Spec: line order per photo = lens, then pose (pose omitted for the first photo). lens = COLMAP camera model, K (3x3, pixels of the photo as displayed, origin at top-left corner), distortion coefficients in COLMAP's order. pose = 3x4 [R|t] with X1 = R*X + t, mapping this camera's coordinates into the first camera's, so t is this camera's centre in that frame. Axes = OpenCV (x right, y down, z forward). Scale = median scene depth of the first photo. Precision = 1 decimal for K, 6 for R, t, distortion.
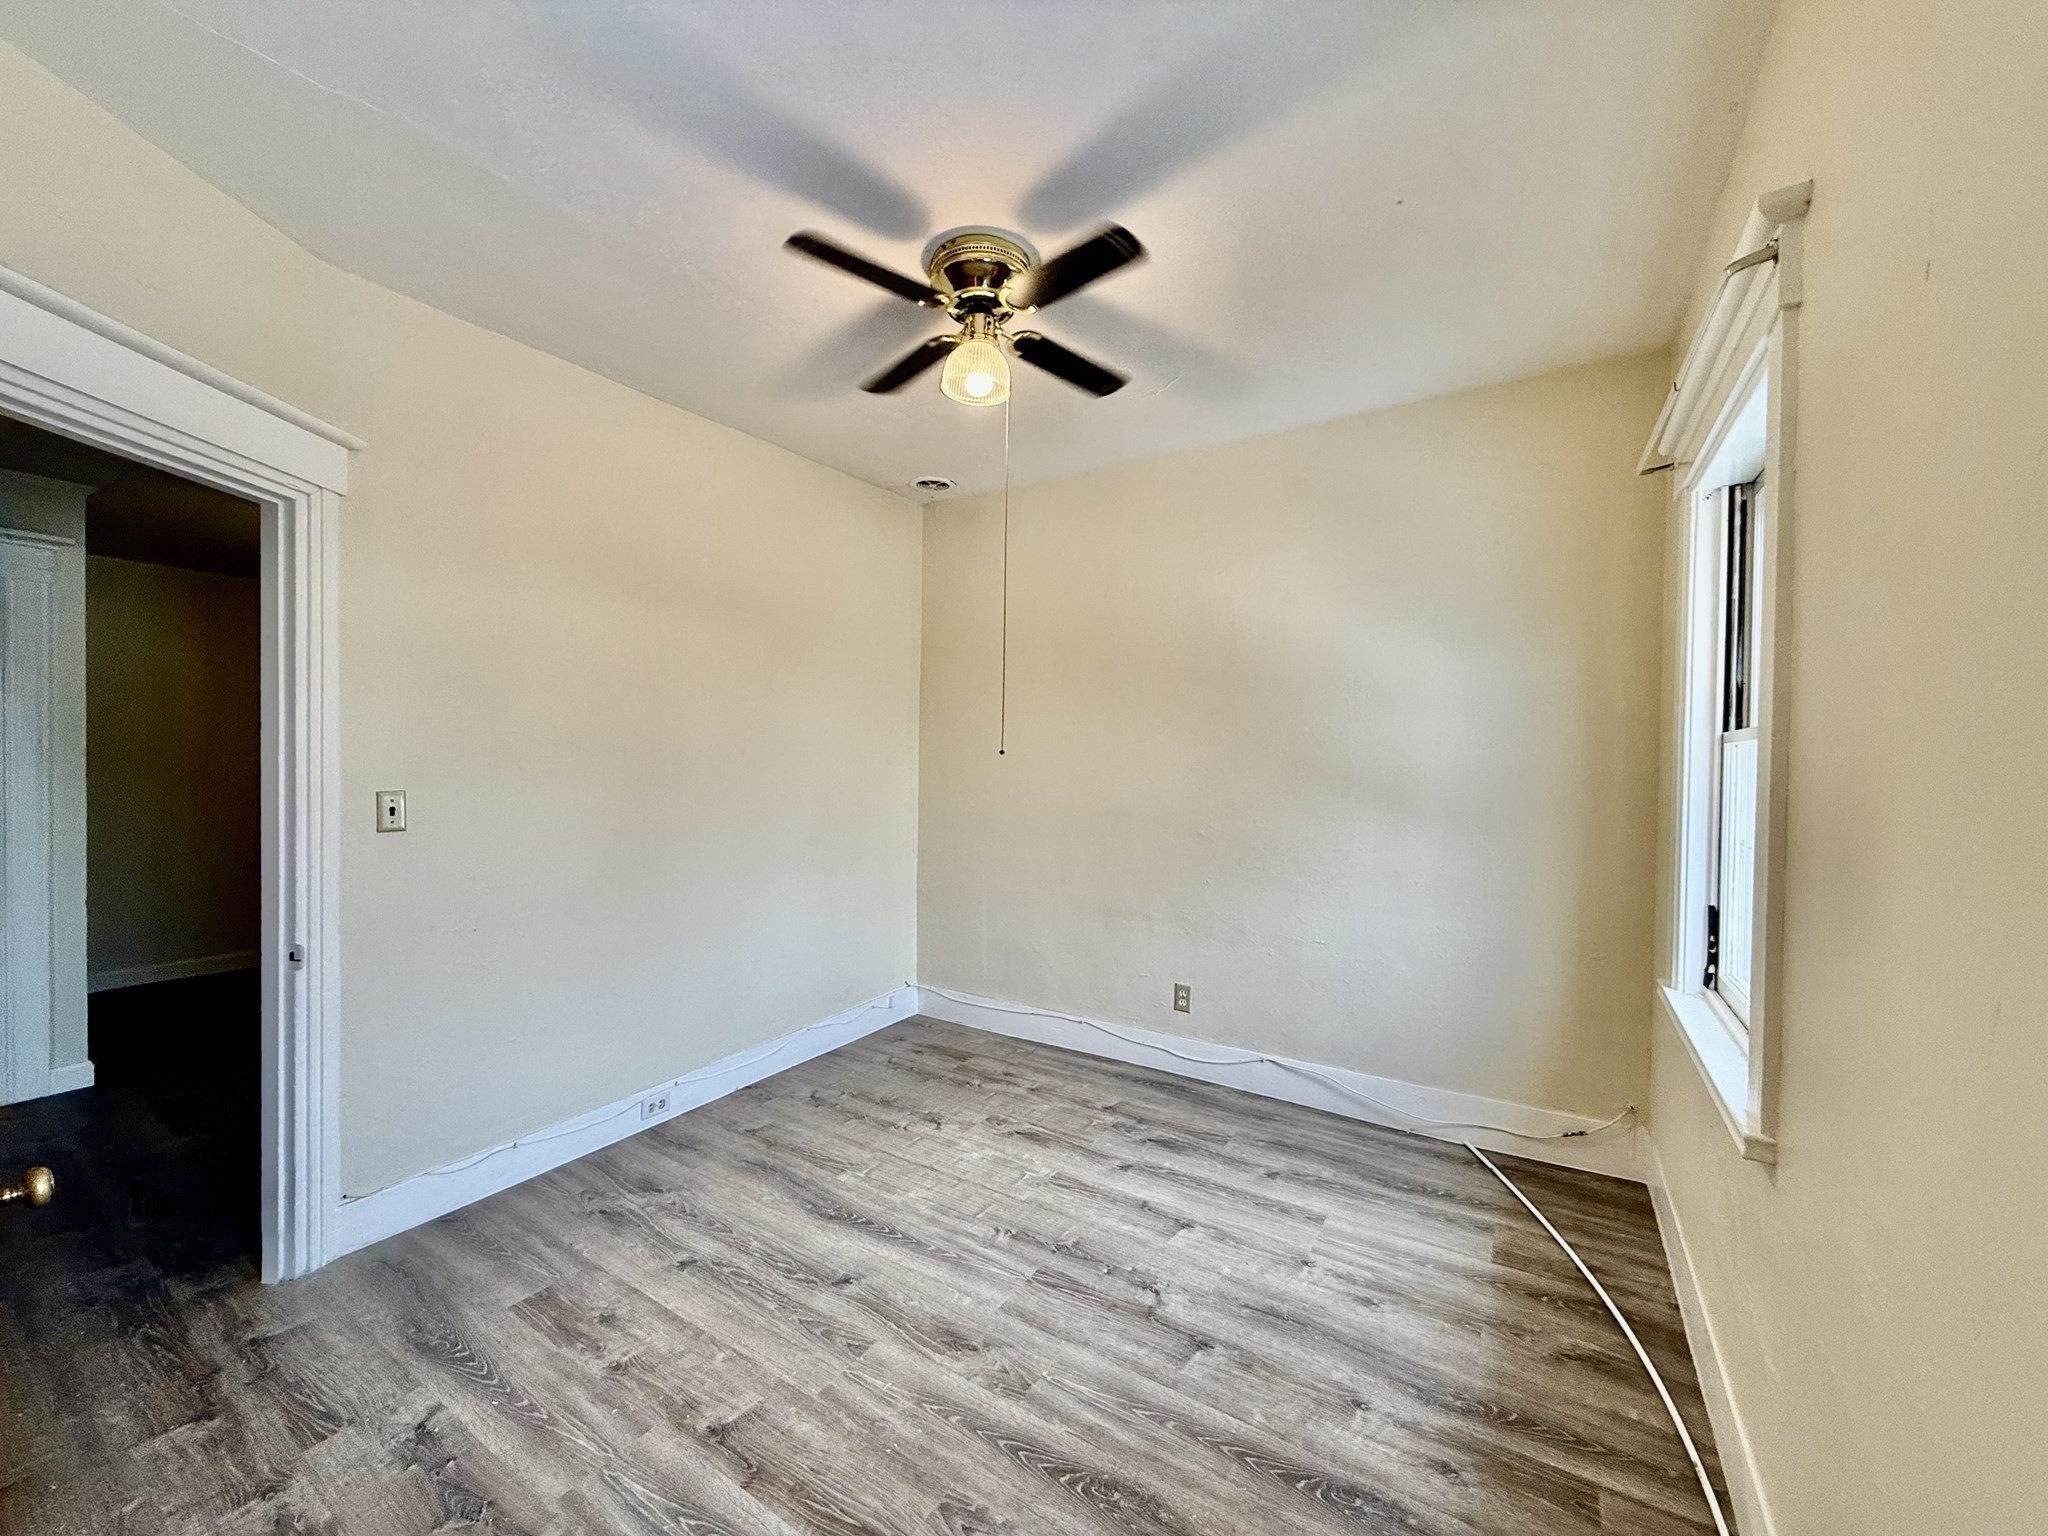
lens RADIAL K [[815.5, 0, 1020.8], [0, 815.5, 764.3], [0, 0, 1]] dist [-0.001011, 0.000349]
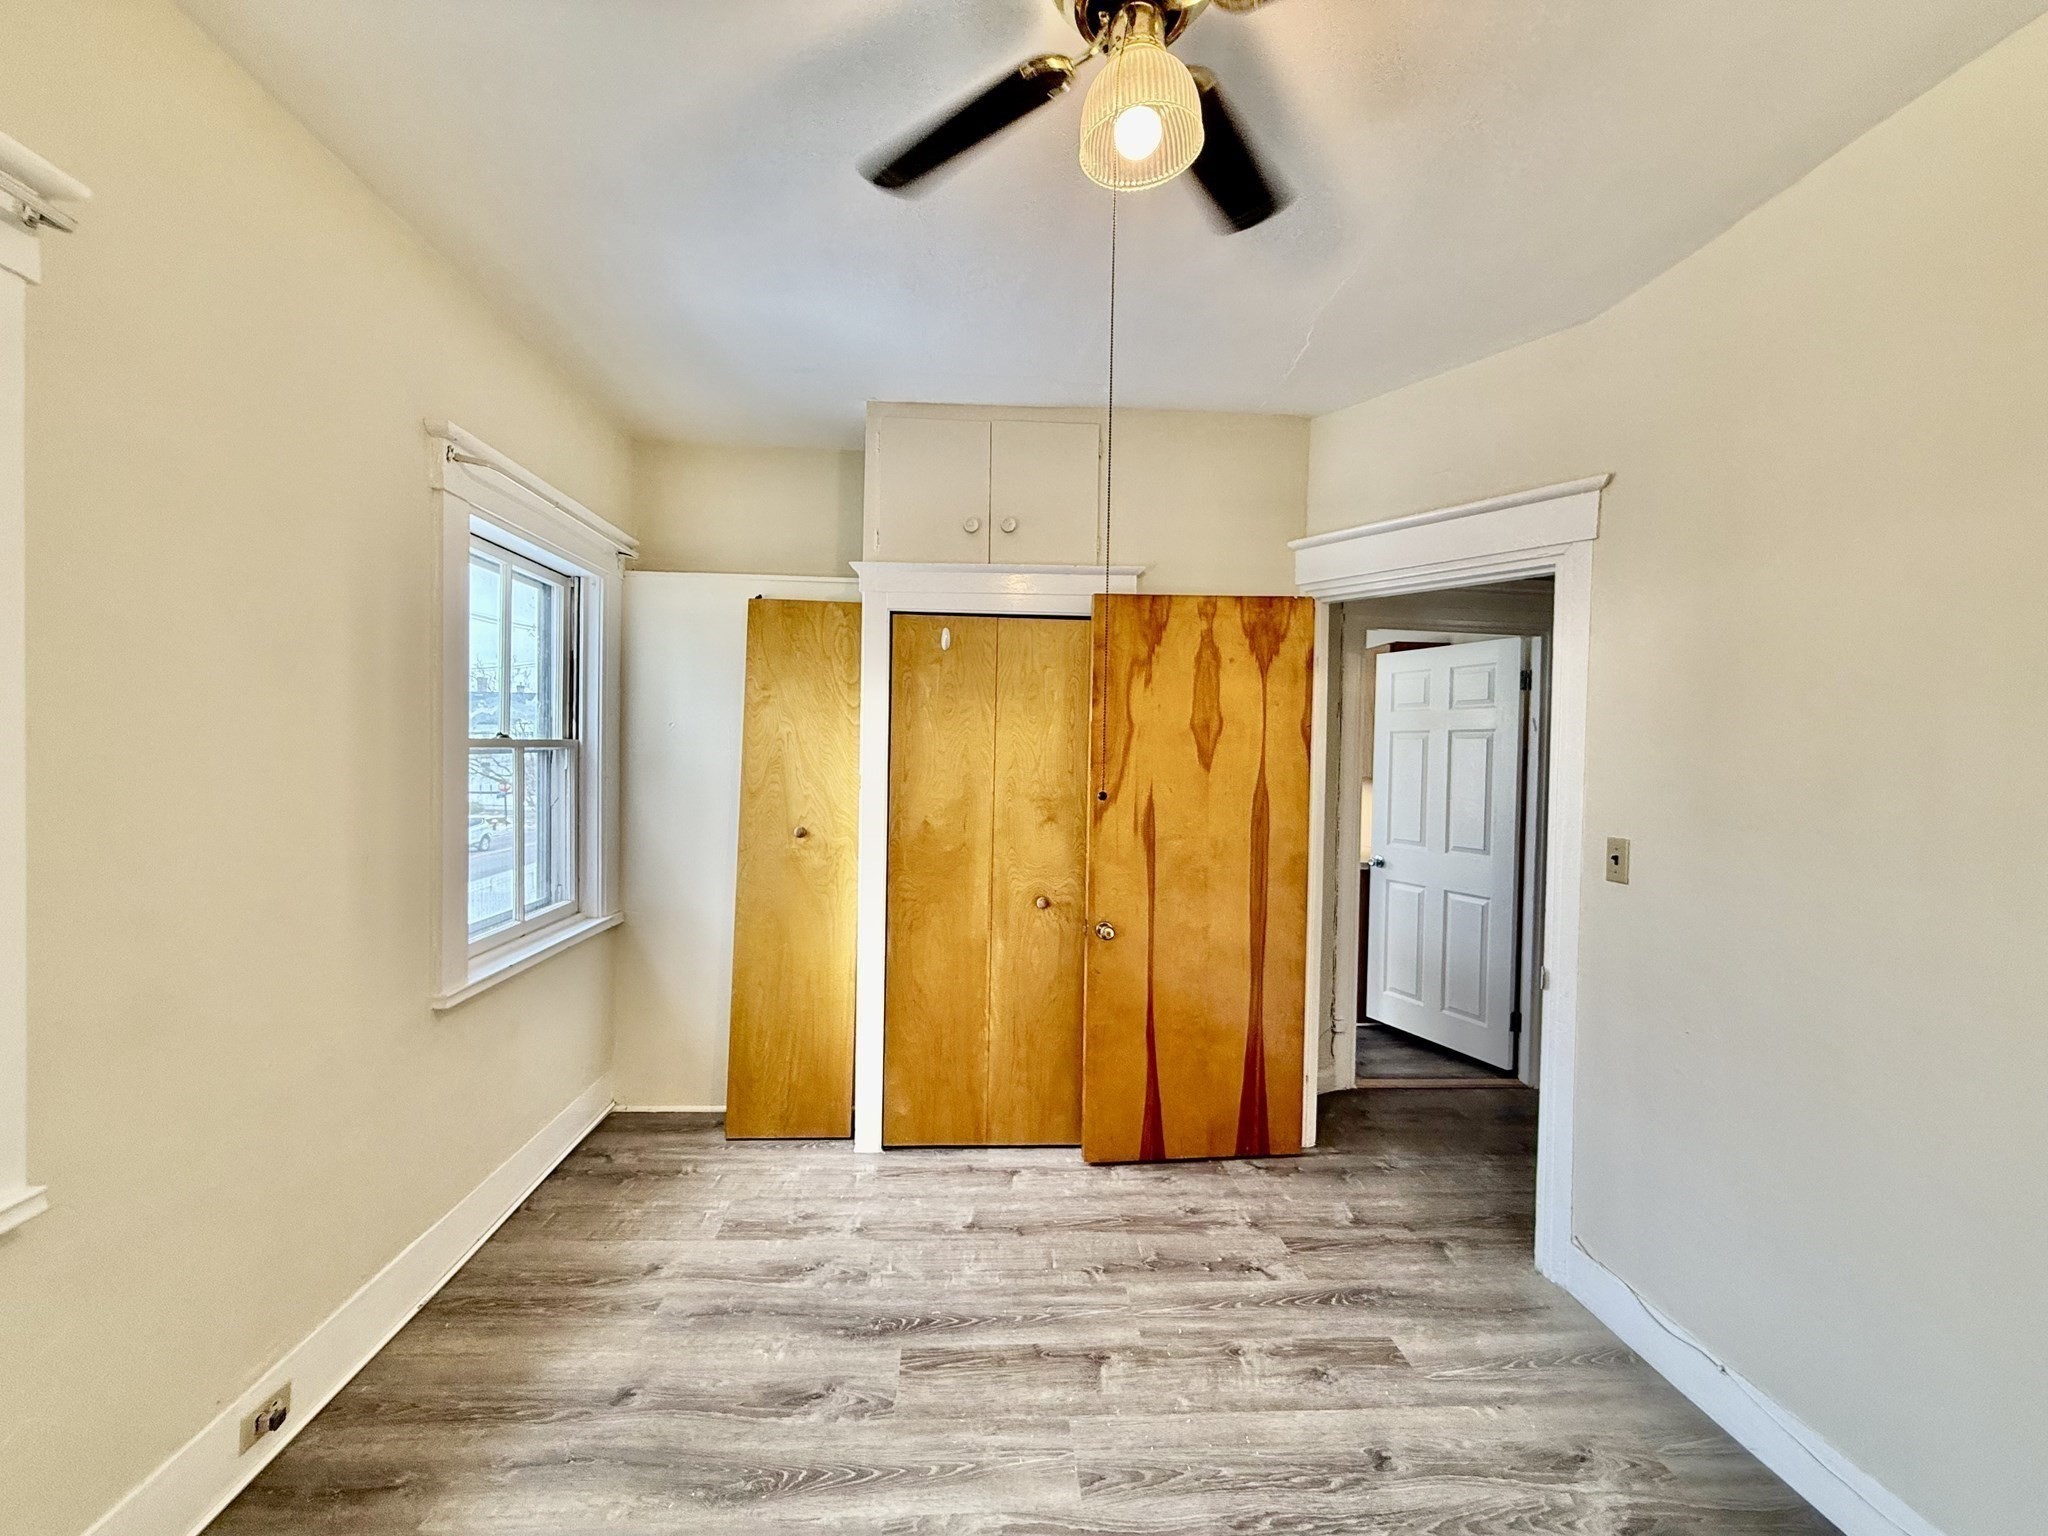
lens RADIAL K [[815.5, 0, 1022.3], [0, 815.5, 764.6], [0, 0, 1]] dist [-0.001011, 0.000349]
pose [[-0.797944, -0.019764, -0.602408, 0.335071], [-0.037191, 0.999172, 0.016482, -0.043634], [0.601584, 0.035555, -0.798018, 1.385759]]
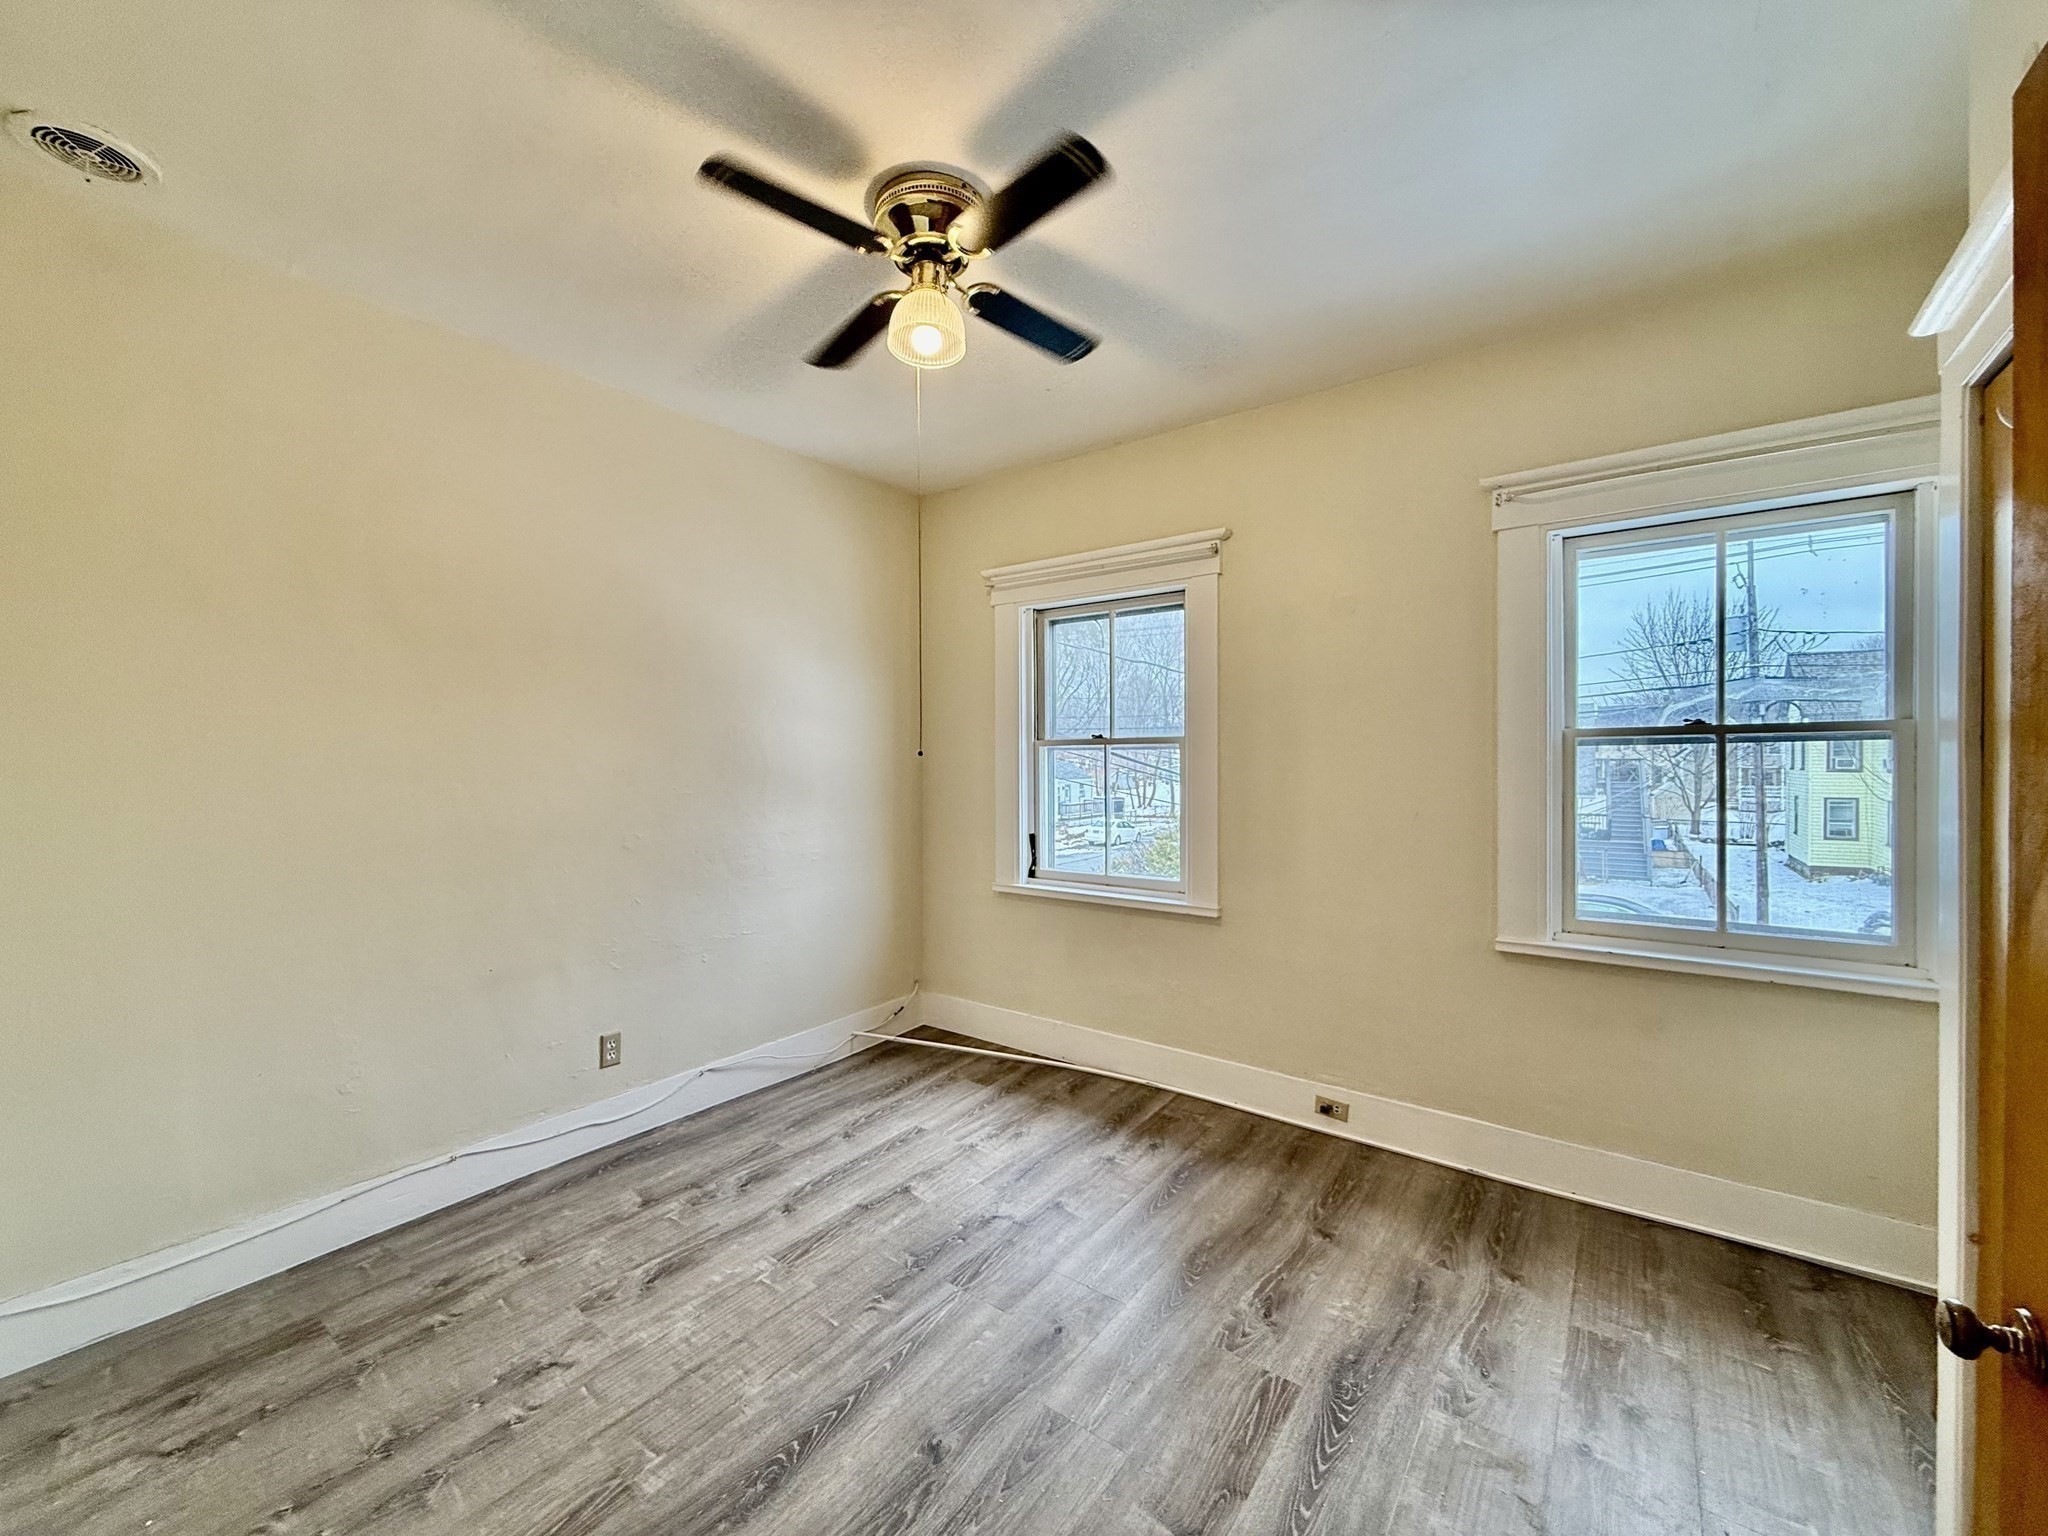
lens RADIAL K [[815.5, 0, 1014.7], [0, 815.5, 765.8], [0, 0, 1]] dist [-0.001011, 0.000349]
pose [[0.072028, -0.022068, 0.997158, -0.922493], [0.015133, 0.999664, 0.021030, -0.018754], [-0.997288, 0.013575, 0.072338, 0.831251]]
